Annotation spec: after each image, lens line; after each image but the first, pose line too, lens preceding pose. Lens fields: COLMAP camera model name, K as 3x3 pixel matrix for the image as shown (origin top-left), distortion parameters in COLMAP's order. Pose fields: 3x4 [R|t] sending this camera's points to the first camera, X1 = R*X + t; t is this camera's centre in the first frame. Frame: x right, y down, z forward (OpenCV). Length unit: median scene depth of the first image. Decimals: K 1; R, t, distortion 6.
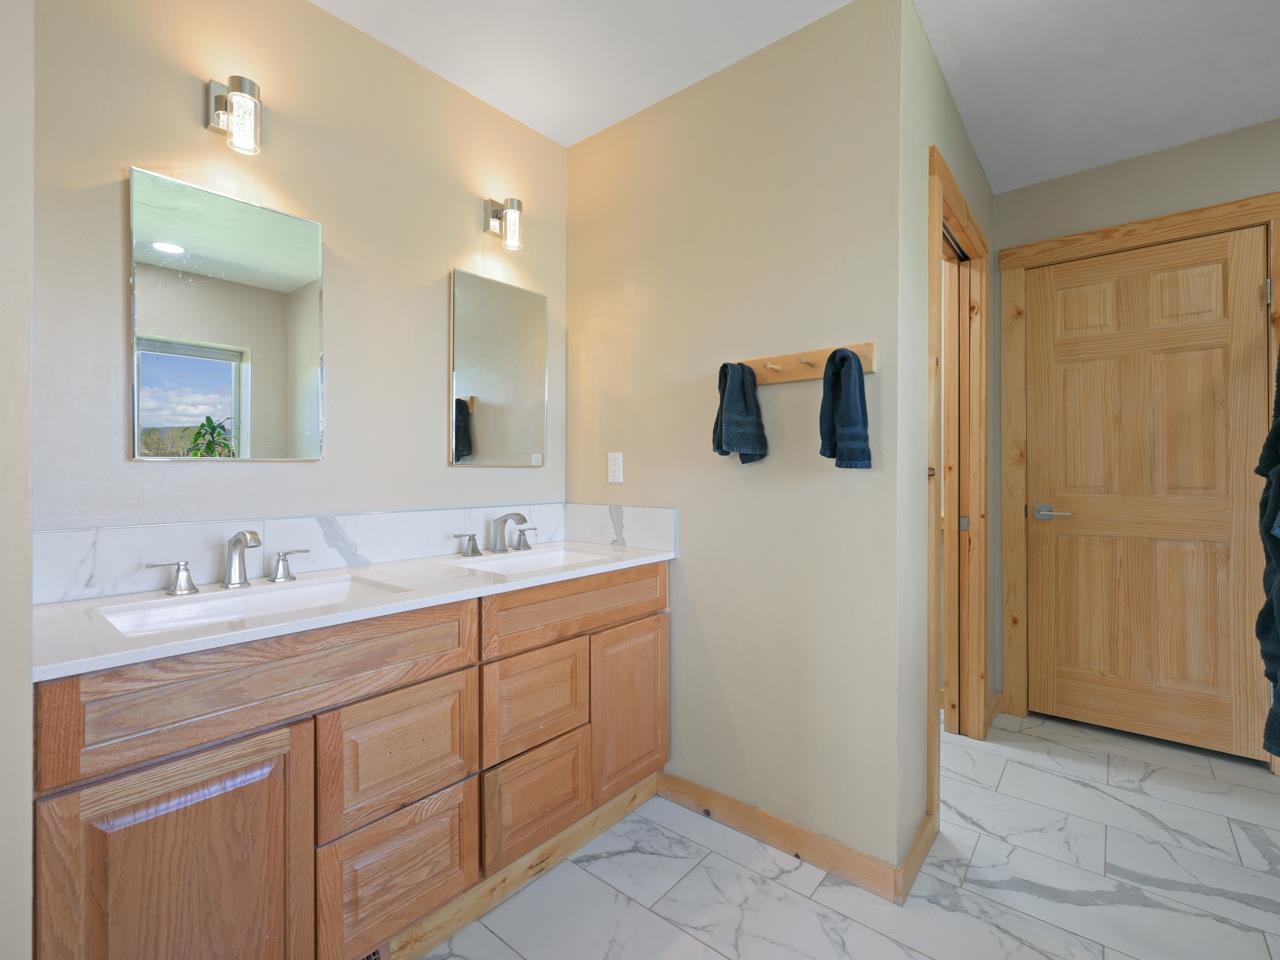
lens RADIAL K [[577.9, 0, 636.0], [0, 577.9, 453.2], [0, 0, 1]] dist [0.000311, -0.000095]
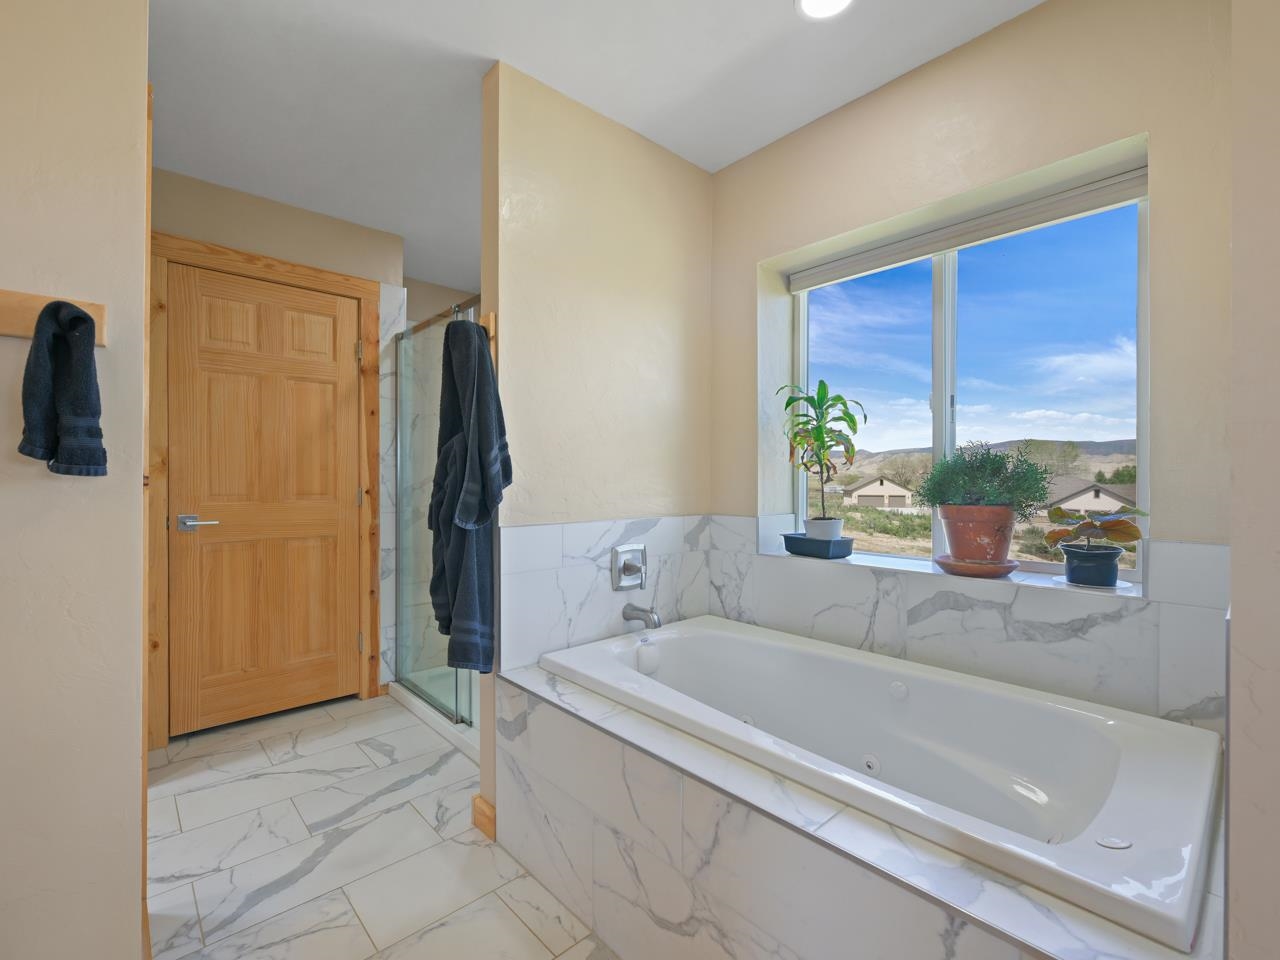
lens RADIAL K [[575.1, 0, 636.7], [0, 575.1, 467.6], [0, 0, 1]] dist [-0.000700, -0.000046]
pose [[0.129943, 0.025340, 0.991198, -0.192899], [-0.035215, 0.999161, -0.020927, 0.006136], [-0.990896, -0.032186, 0.130726, 0.192452]]
